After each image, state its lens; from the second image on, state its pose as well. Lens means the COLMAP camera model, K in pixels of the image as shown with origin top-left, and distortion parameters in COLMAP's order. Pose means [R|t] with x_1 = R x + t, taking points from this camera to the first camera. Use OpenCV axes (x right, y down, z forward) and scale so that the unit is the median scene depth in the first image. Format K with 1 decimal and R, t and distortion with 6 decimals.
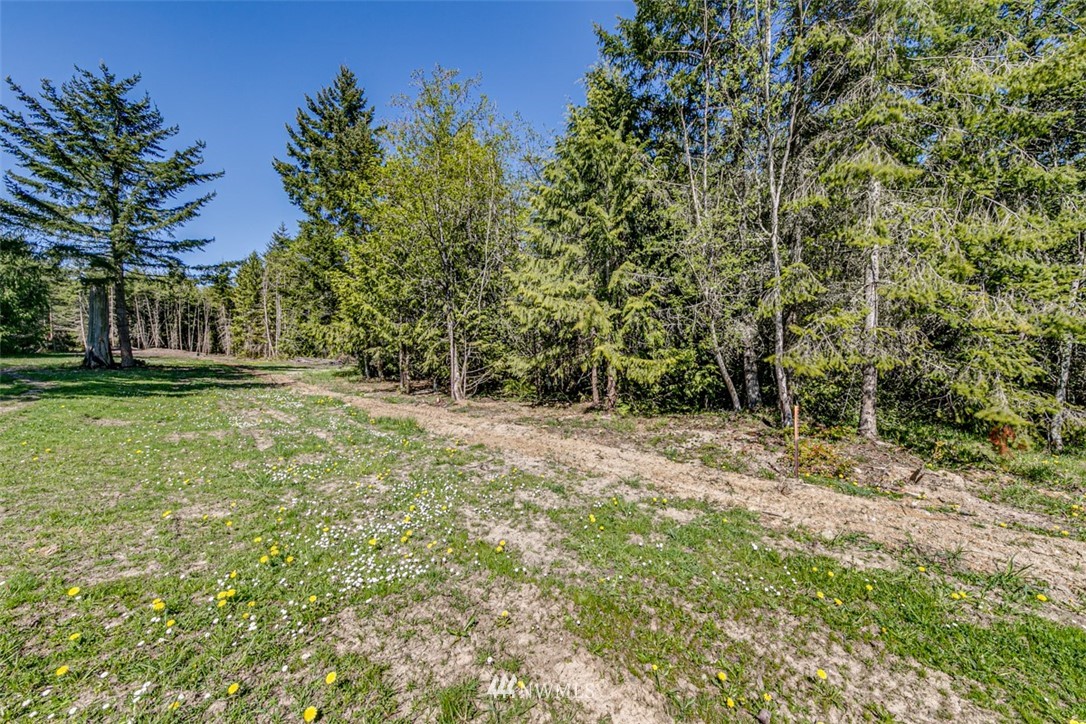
lens RADIAL K [[365.6, 0, 555.7], [0, 365.6, 362.7], [0, 0, 1]] dist [0.001140, -0.000039]
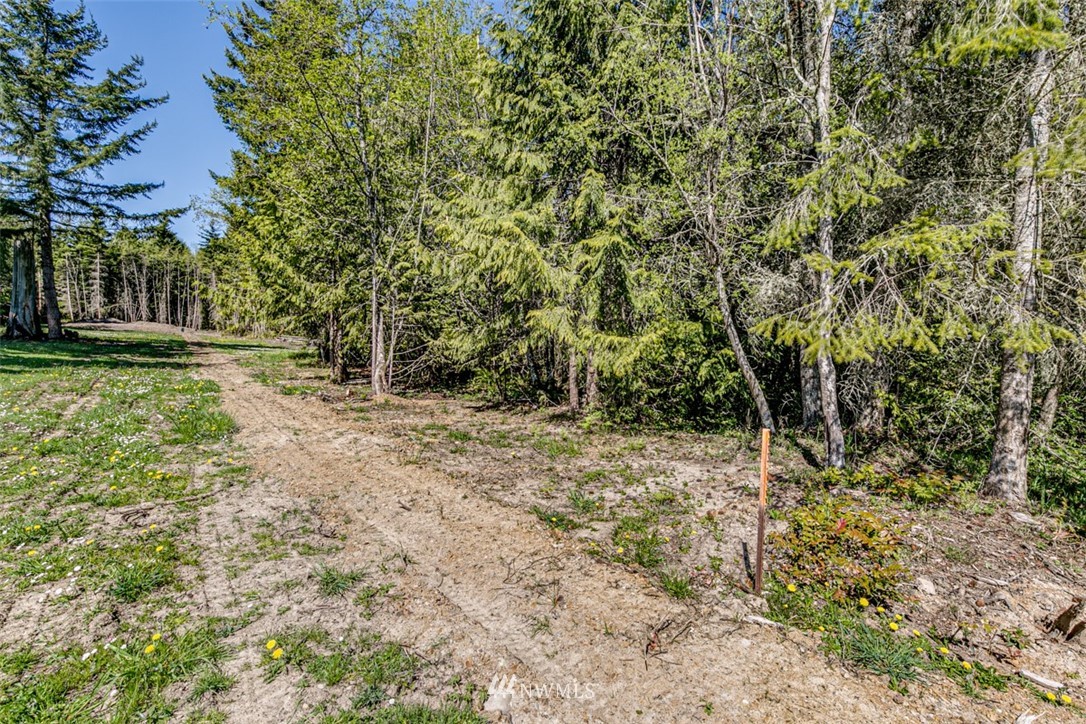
lens RADIAL K [[485.2, 0, 556.5], [0, 485.2, 364.4], [0, 0, 1]] dist [-0.001827, 0.000554]
pose [[0.987983, 0.033573, -0.150870, 0.109608], [-0.030135, 0.999233, 0.025015, 0.007915], [0.151594, -0.020168, 0.988237, 0.086783]]
